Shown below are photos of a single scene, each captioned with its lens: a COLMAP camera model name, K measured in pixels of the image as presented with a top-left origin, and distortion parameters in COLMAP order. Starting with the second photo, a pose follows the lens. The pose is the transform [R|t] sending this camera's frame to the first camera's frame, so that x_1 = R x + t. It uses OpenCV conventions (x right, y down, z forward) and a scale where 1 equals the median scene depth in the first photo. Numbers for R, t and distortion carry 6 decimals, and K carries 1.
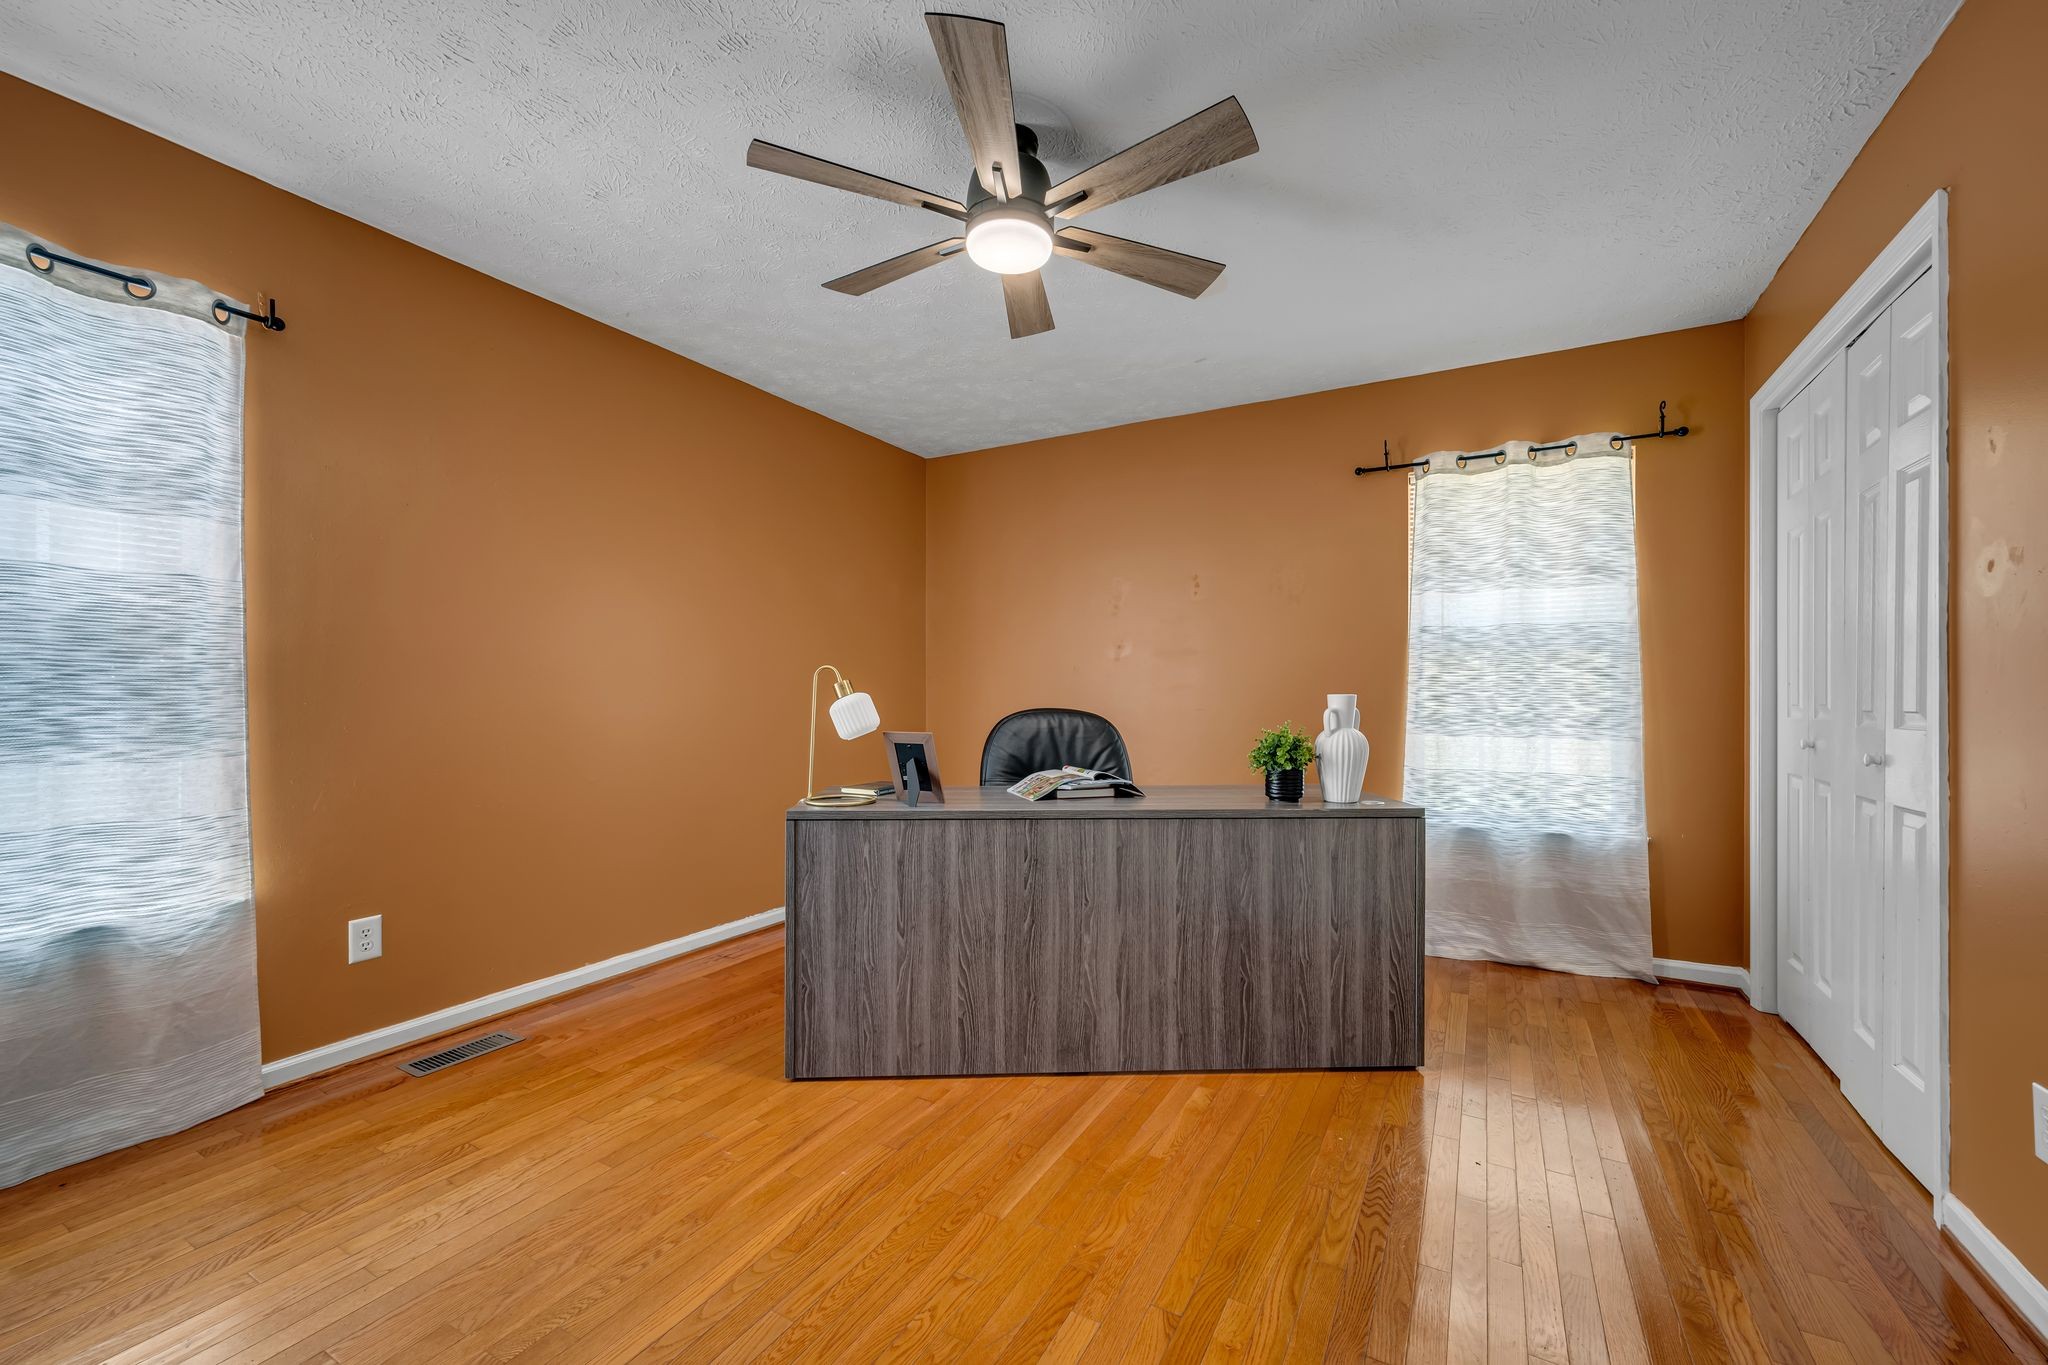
lens RADIAL K [[798.1, 0, 1025.3], [0, 798.1, 687.4], [0, 0, 1]] dist [-0.000461, -0.000034]
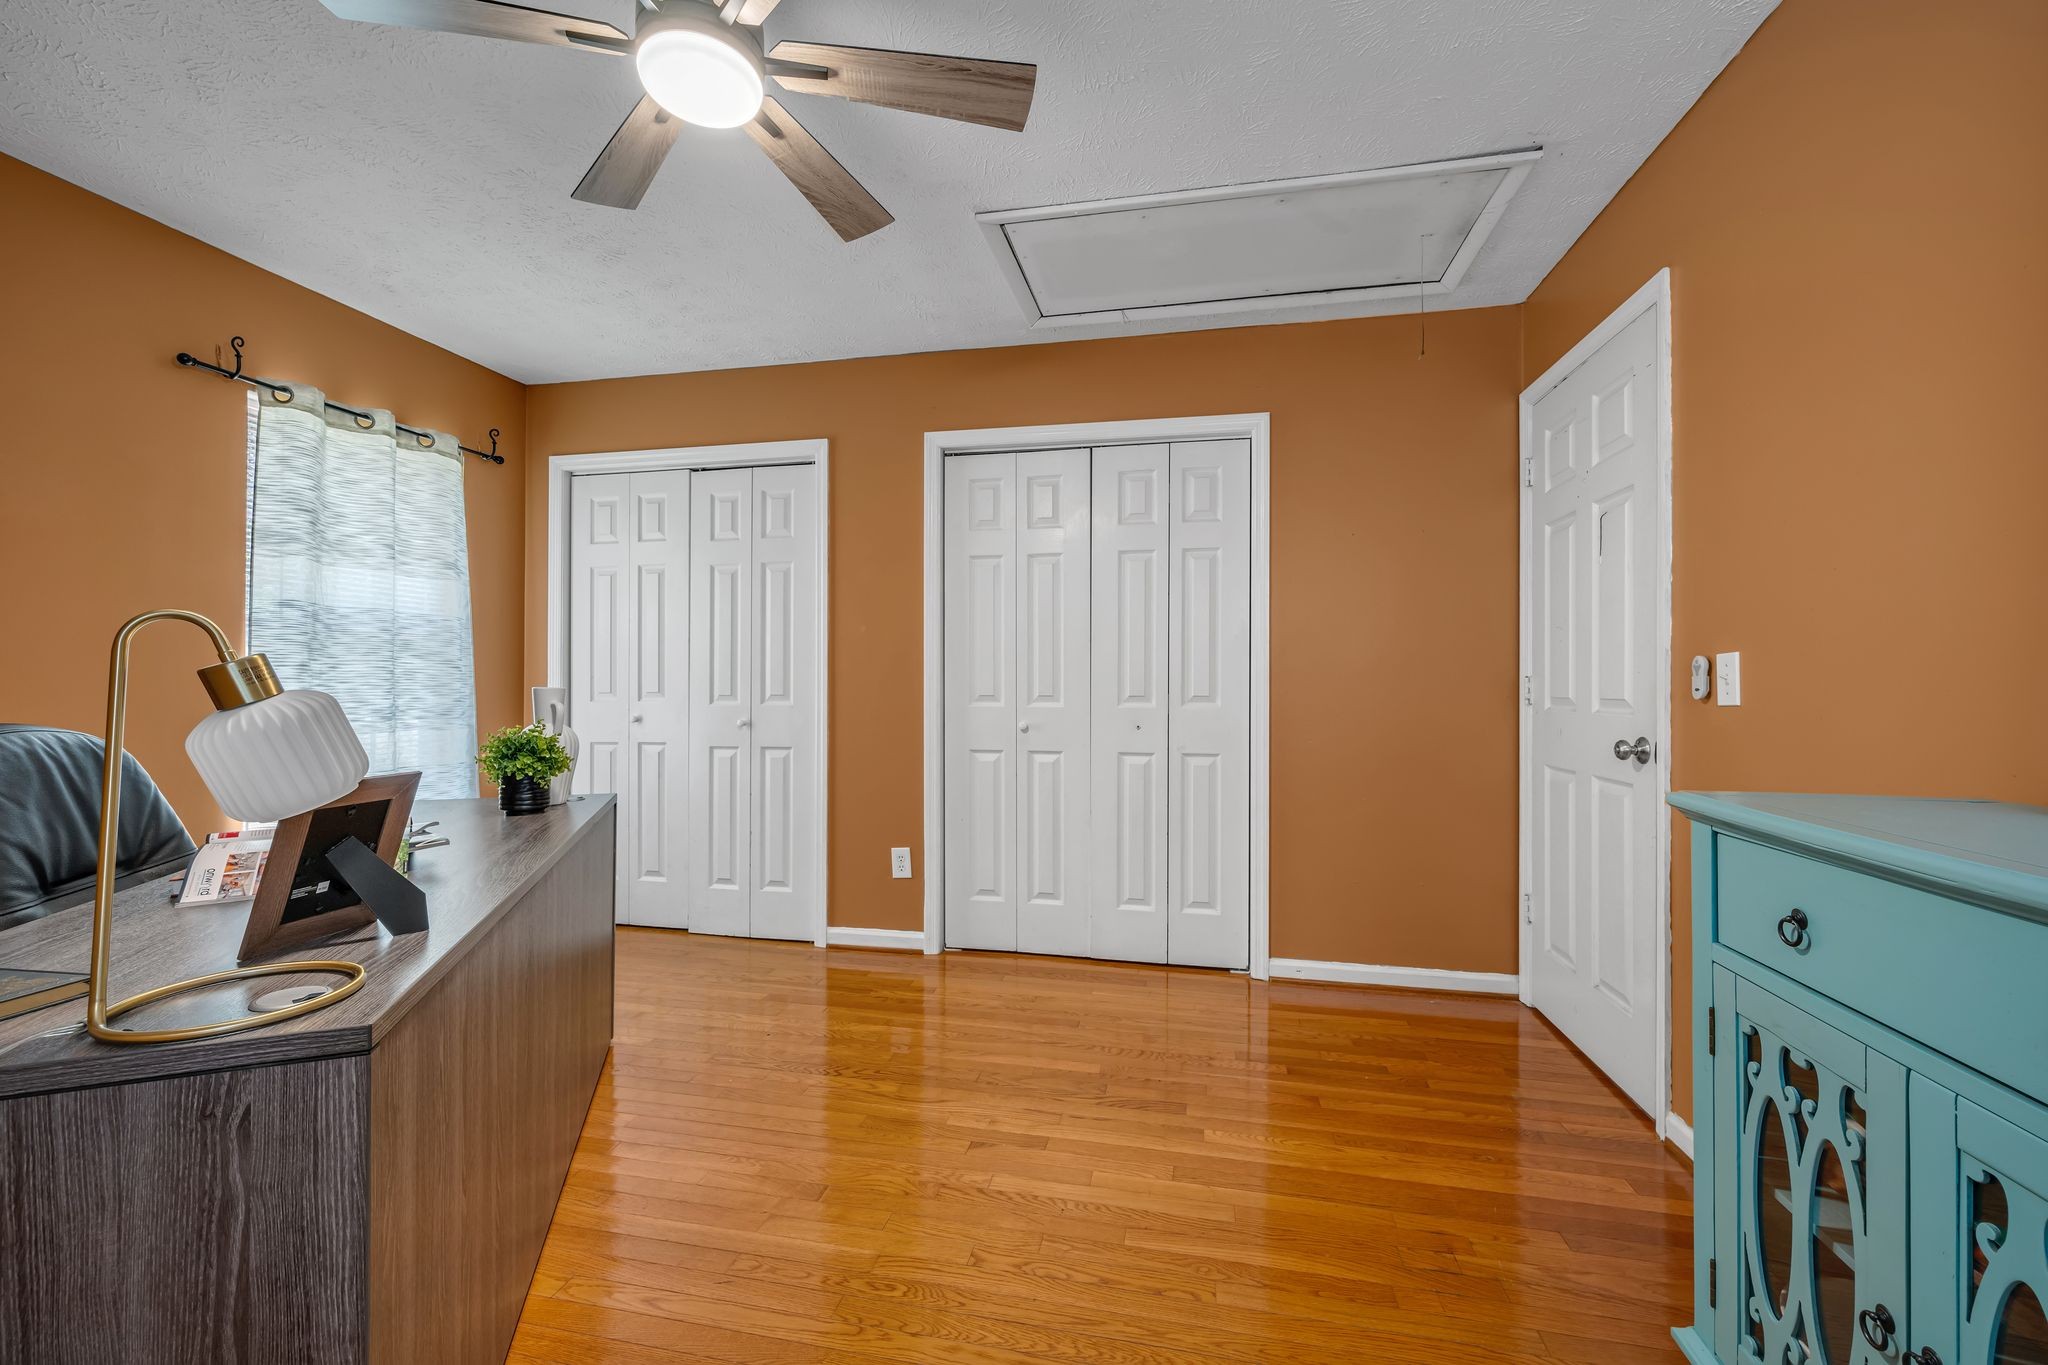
lens RADIAL K [[838.0, 0, 1015.3], [0, 838.0, 672.9], [0, 0, 1]] dist [-0.000446, 0.000037]
pose [[-0.300243, 0.009915, 0.953811, -0.530710], [-0.008092, 0.999884, -0.012941, 0.000437], [-0.953828, -0.011604, -0.300128, 0.600902]]
